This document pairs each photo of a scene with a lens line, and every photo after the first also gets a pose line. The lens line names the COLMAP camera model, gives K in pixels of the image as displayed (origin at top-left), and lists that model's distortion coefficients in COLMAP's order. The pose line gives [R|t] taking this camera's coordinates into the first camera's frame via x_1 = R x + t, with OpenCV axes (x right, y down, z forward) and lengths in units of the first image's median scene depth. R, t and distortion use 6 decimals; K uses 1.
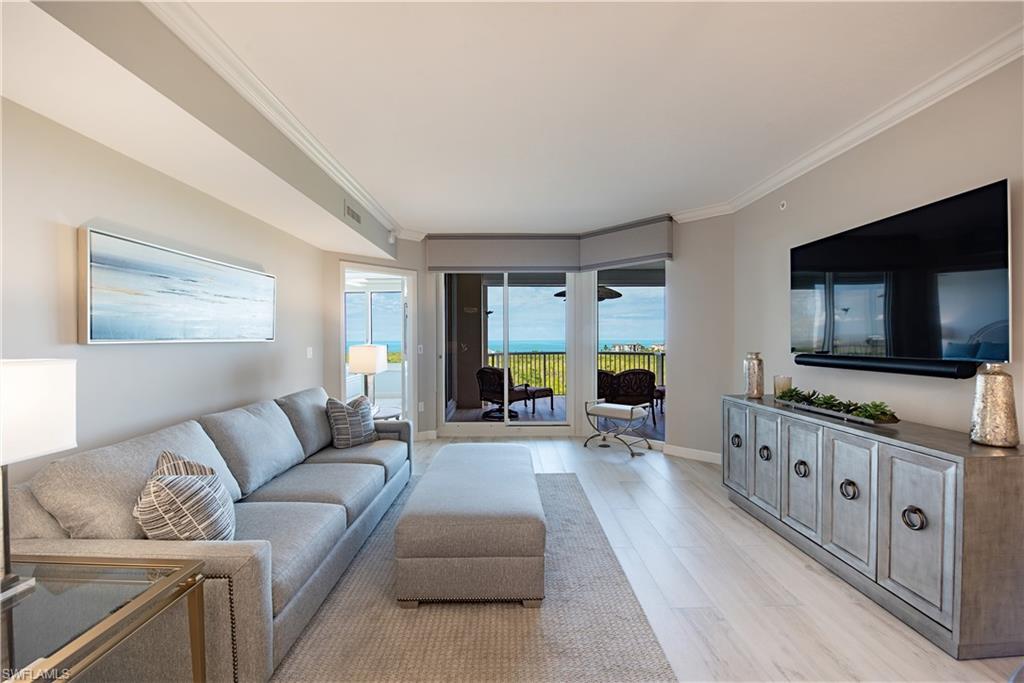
lens RADIAL K [[412.4, 0, 513.5], [0, 412.4, 342.2], [0, 0, 1]] dist [-0.017658, -0.001249]
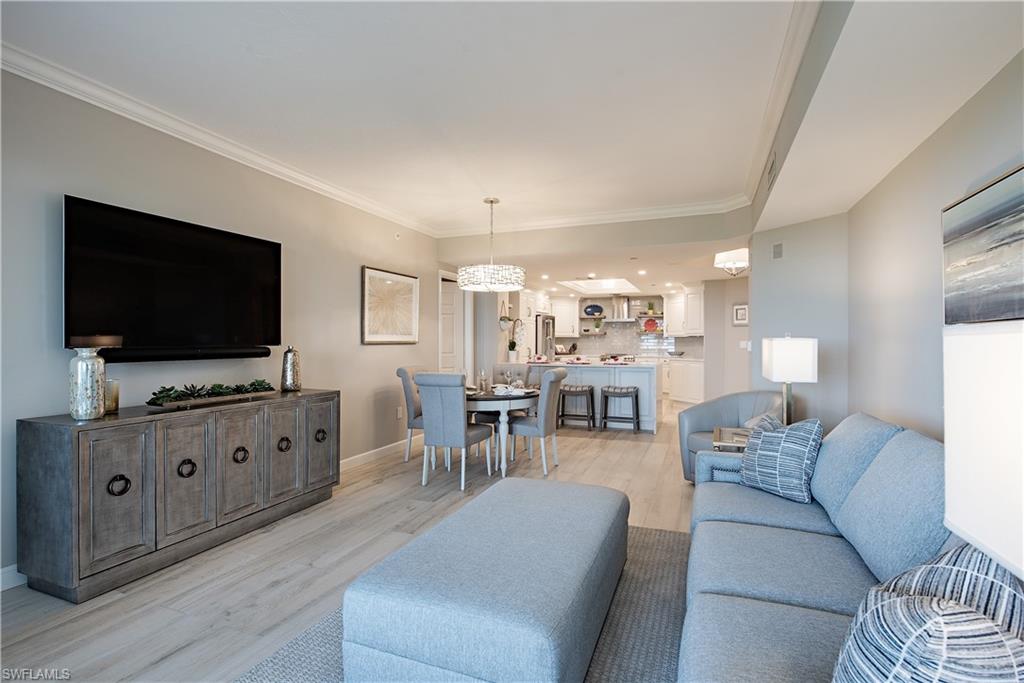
lens RADIAL K [[495.7, 0, 514.9], [0, 495.7, 342.5], [0, 0, 1]] dist [-0.001138, -0.000010]
pose [[-0.928862, 0.001801, 0.370422, -0.319370], [0.004645, 0.999966, 0.006787, 0.016334], [-0.370397, 0.008025, -0.928839, 1.511339]]
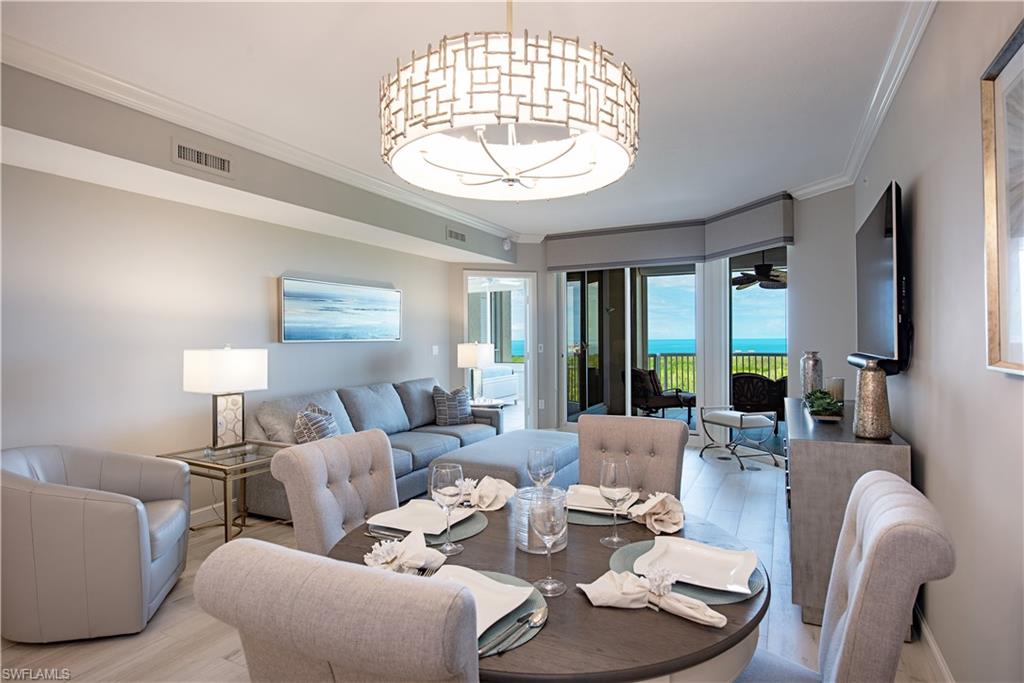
lens RADIAL K [[543.8, 0, 511.4], [0, 543.8, 339.9], [0, 0, 1]] dist [0.004290, 0.000361]
pose [[0.884591, -0.002916, -0.466359, 0.560587], [0.001838, 0.999994, -0.002766, 0.000679], [0.466365, 0.001589, 0.884591, -0.382463]]
